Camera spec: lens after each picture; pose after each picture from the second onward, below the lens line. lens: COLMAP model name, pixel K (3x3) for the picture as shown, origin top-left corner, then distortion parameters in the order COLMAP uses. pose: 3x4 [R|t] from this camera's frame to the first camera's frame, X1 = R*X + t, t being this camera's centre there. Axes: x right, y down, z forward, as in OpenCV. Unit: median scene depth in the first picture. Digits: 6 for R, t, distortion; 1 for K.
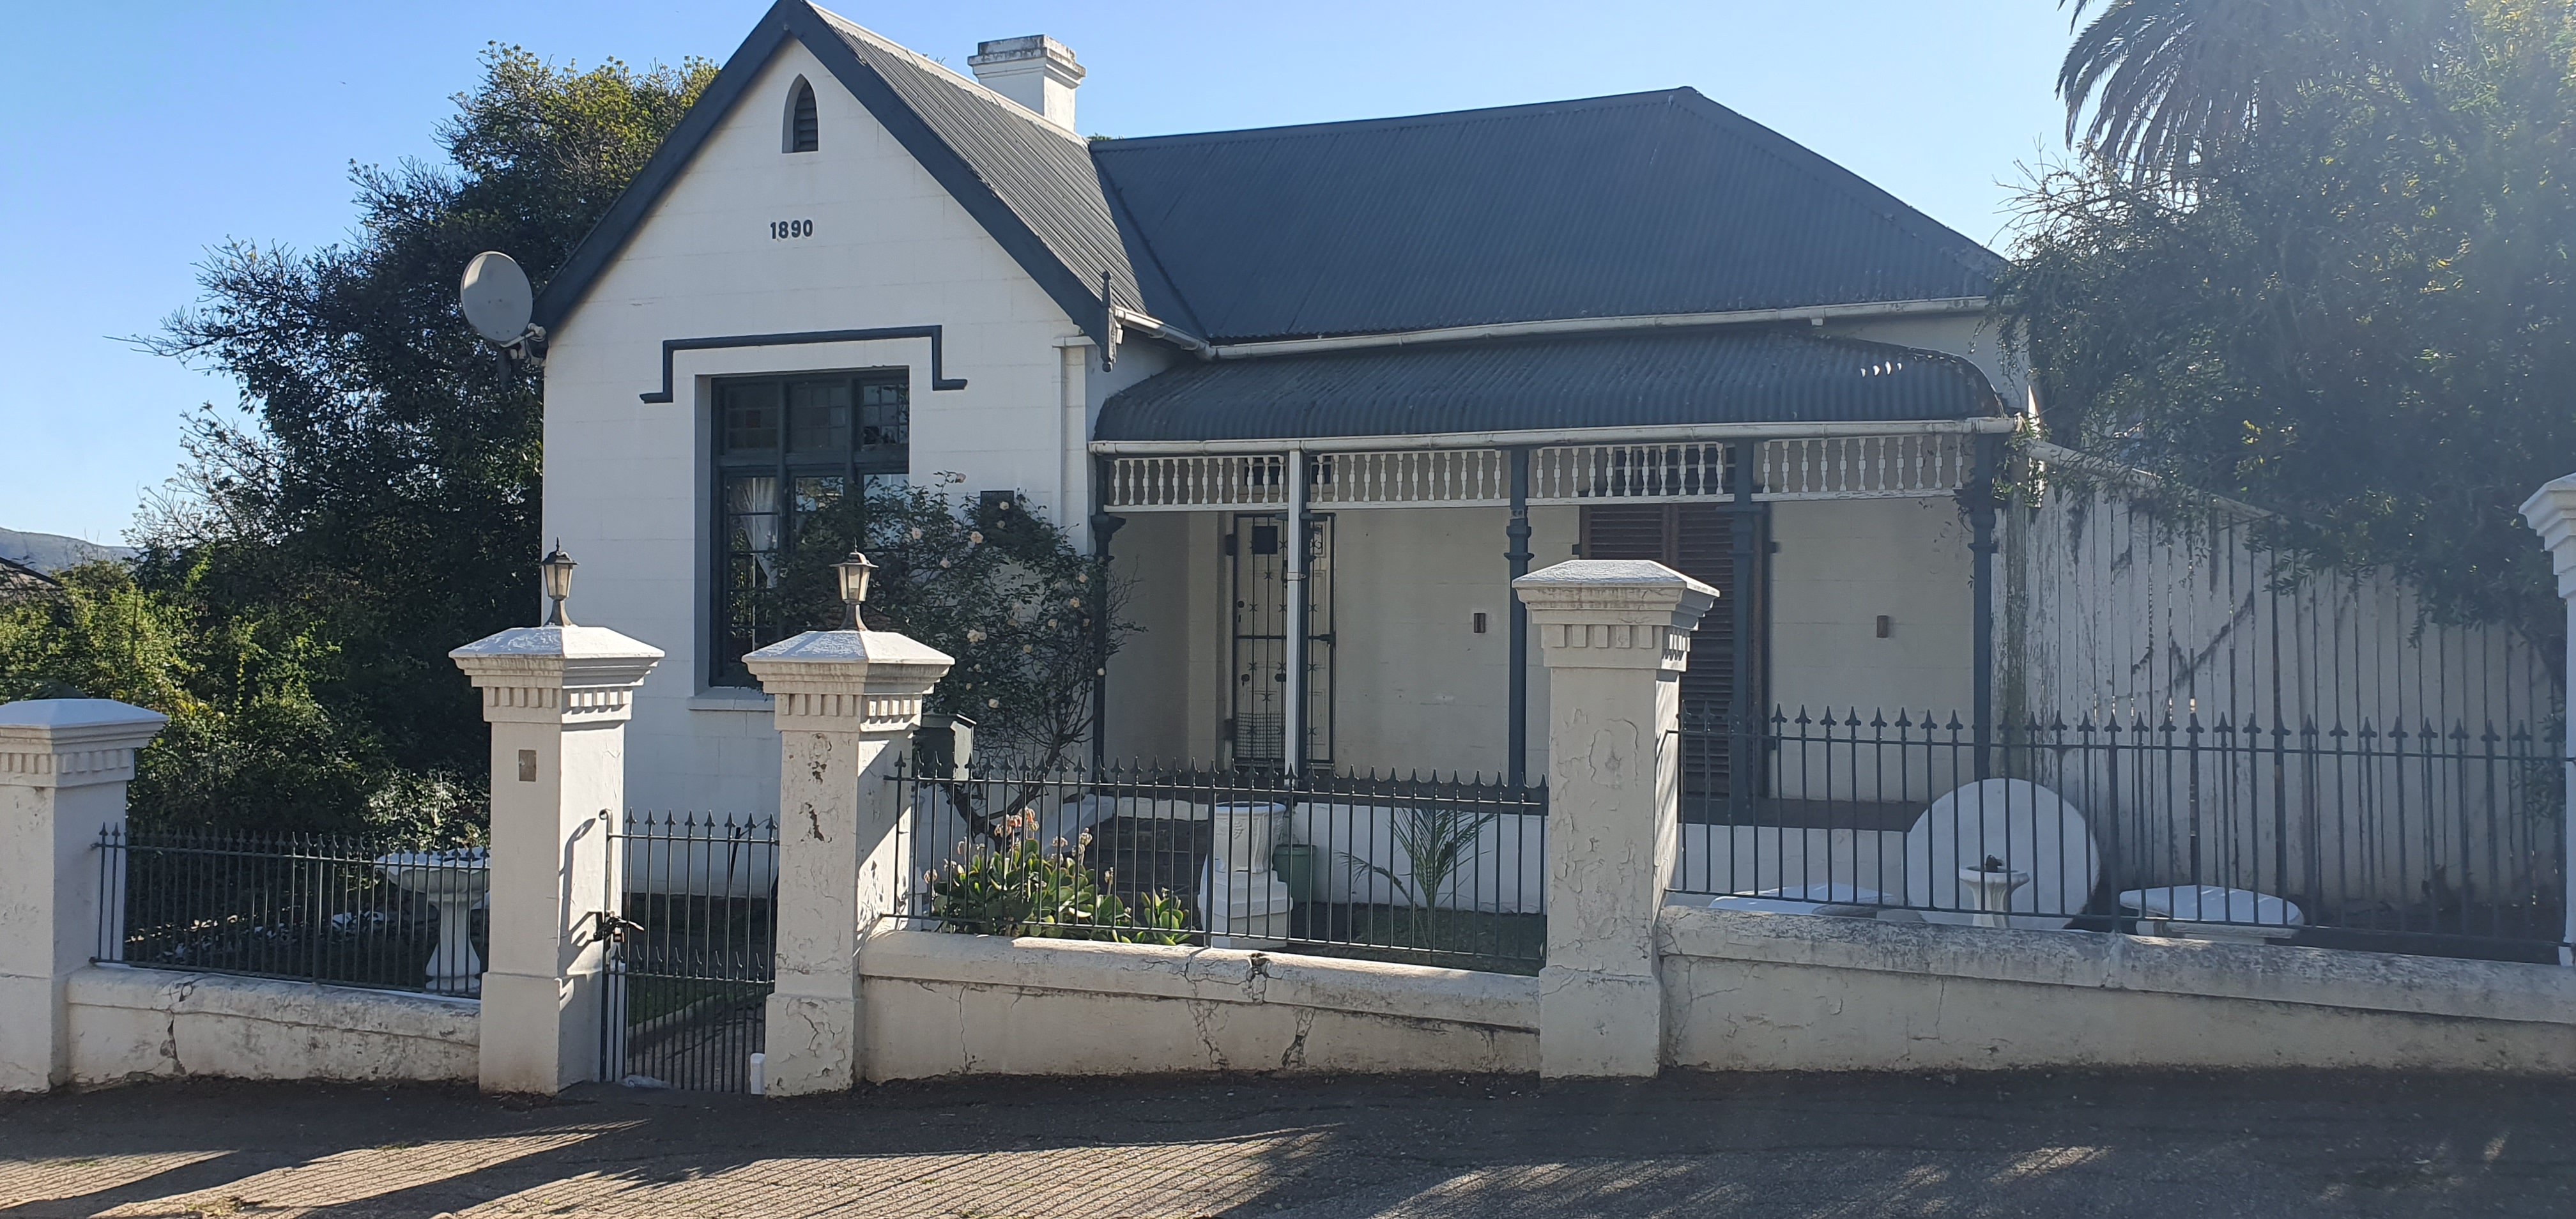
lens RADIAL K [[1996.2, 0, 1331.0], [0, 1996.2, 608.5], [0, 0, 1]] dist [0.027865, -0.019413]
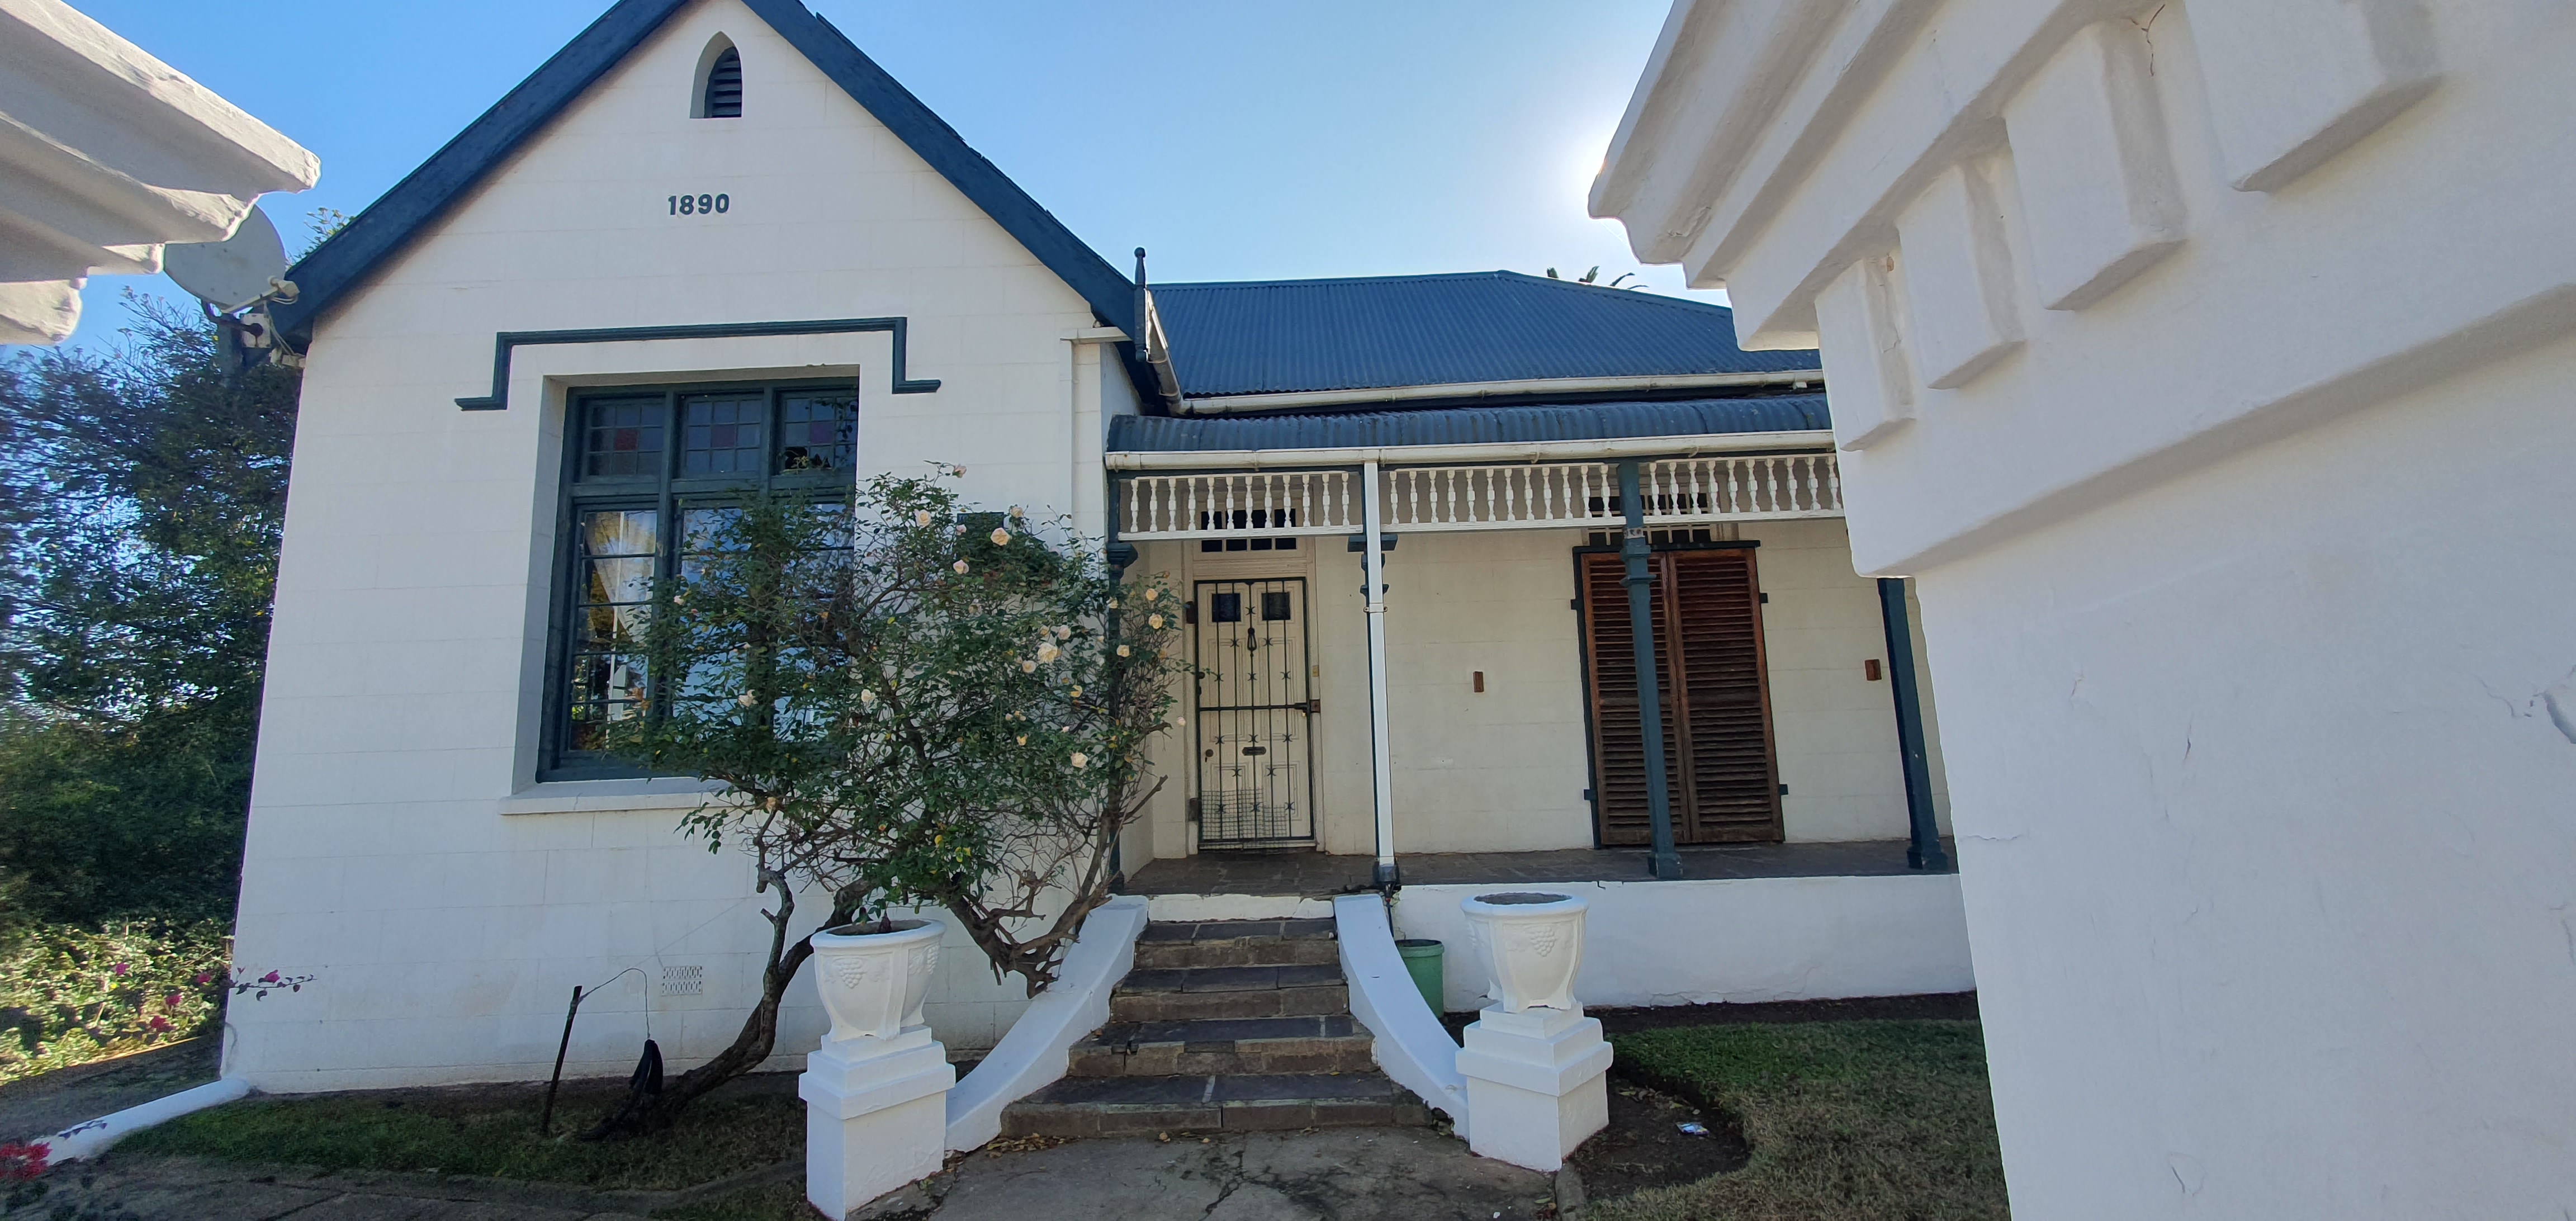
lens RADIAL K [[1061.0, 0, 1315.0], [0, 1061.0, 601.3], [0, 0, 1]] dist [0.003808, 0.000094]
pose [[0.941775, 0.017200, 0.335804, -0.180249], [0.034677, 0.988398, -0.147877, 0.043408], [-0.334451, 0.150912, 0.930252, 0.551960]]
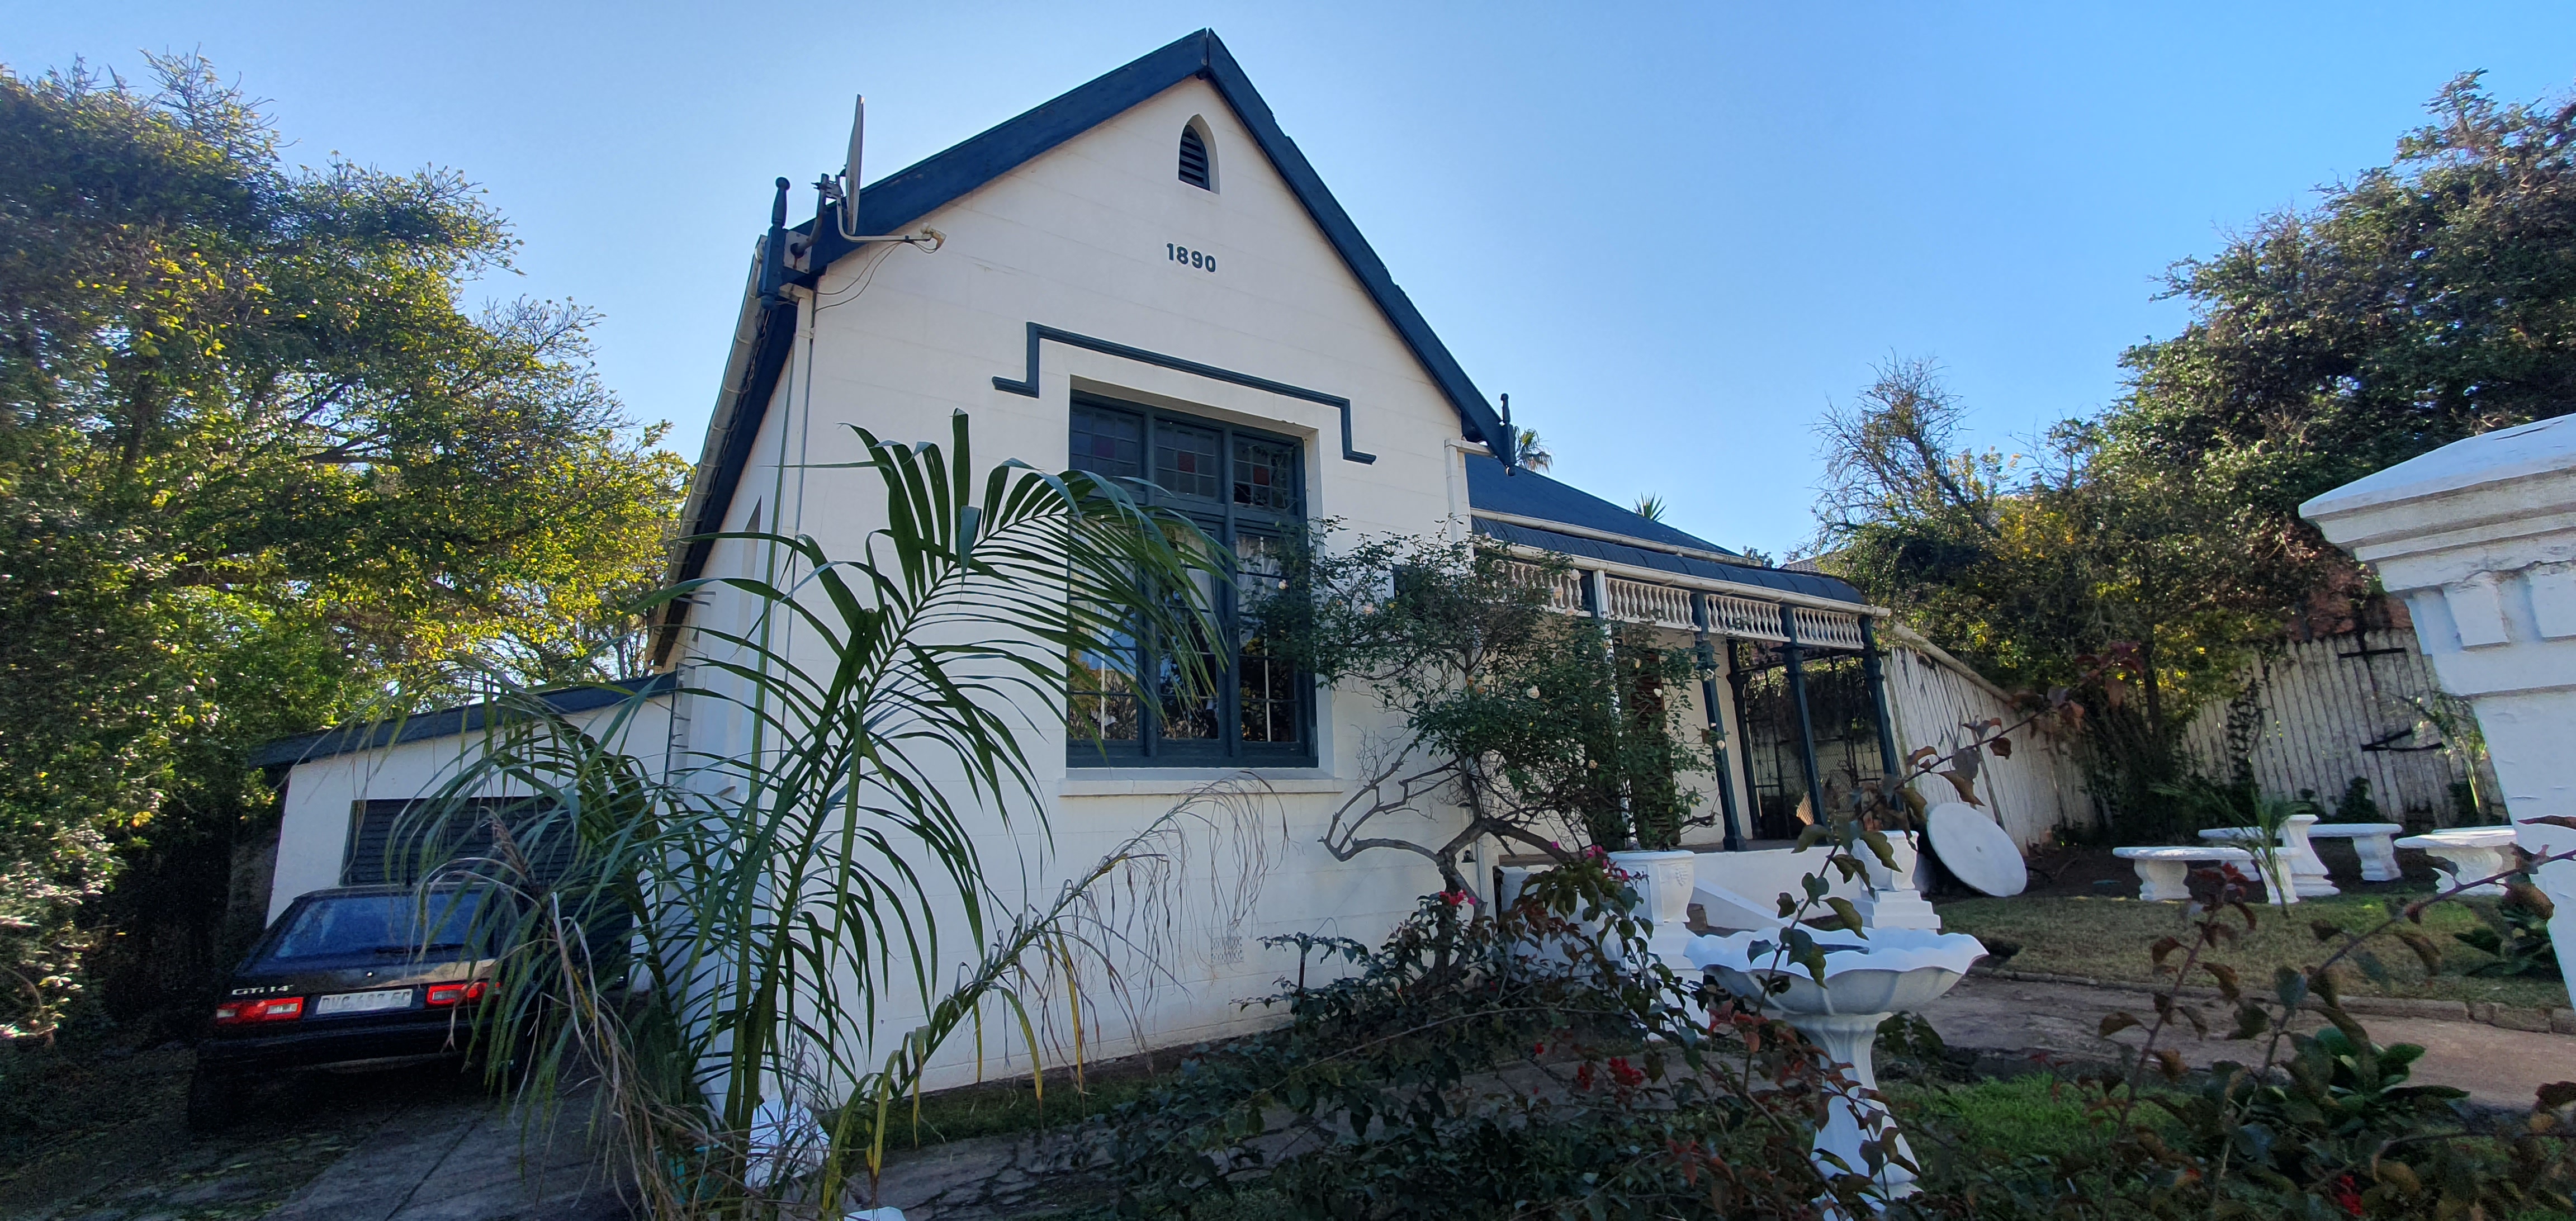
lens RADIAL K [[1061.0, 0, 1300.9], [0, 1061.0, 593.4], [0, 0, 1]] dist [0.003808, 0.000094]
pose [[0.604996, 0.146274, 0.782677, -0.620093], [-0.008832, 0.984153, -0.177101, 0.054345], [-0.796179, 0.100233, 0.596701, 0.694648]]
